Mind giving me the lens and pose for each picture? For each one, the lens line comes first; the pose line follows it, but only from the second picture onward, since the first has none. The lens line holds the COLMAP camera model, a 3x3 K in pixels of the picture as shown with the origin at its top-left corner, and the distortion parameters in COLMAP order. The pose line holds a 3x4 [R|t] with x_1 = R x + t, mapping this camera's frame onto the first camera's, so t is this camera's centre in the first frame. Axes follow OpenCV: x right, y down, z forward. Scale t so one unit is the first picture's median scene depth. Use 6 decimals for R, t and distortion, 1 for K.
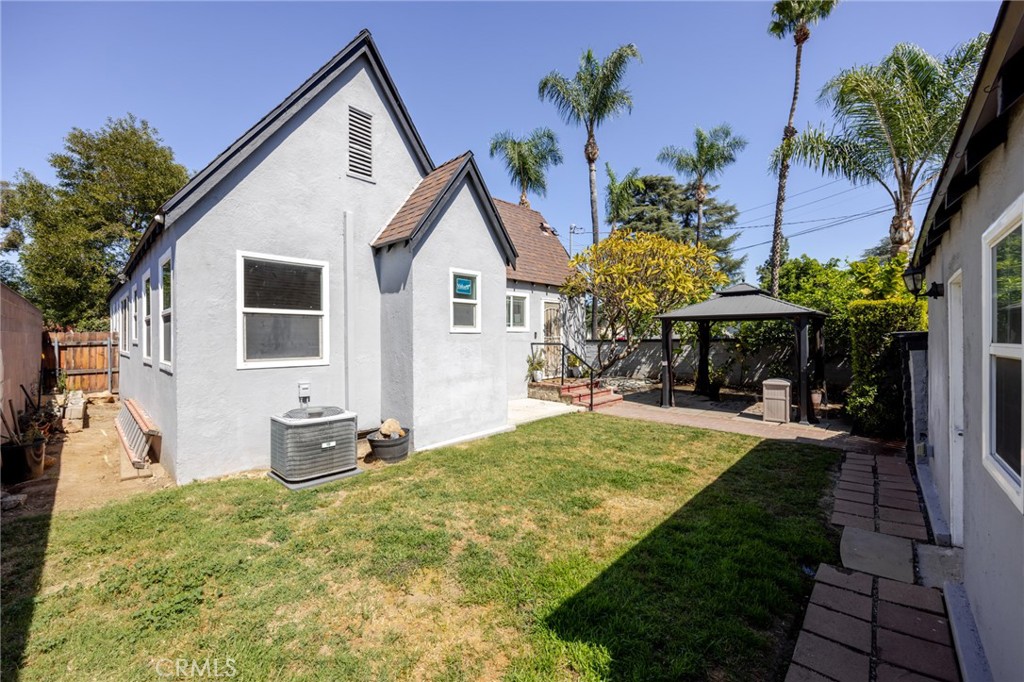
lens RADIAL K [[397.4, 0, 502.1], [0, 397.4, 342.3], [0, 0, 1]] dist [-0.006965, 0.000194]
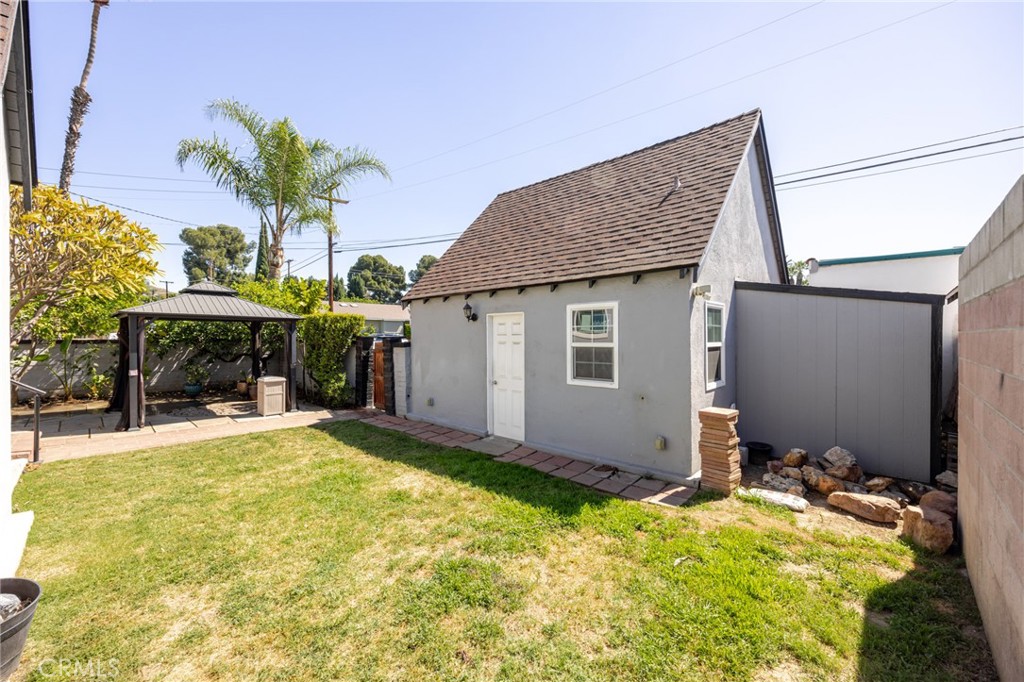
lens RADIAL K [[397.4, 0, 501.8], [0, 397.4, 339.1], [0, 0, 1]] dist [-0.006965, 0.000194]
pose [[0.025519, -0.000977, 0.999674, -0.641960], [0.007470, 0.999972, 0.000787, -0.013984], [-0.999646, 0.007448, 0.025526, 0.516461]]
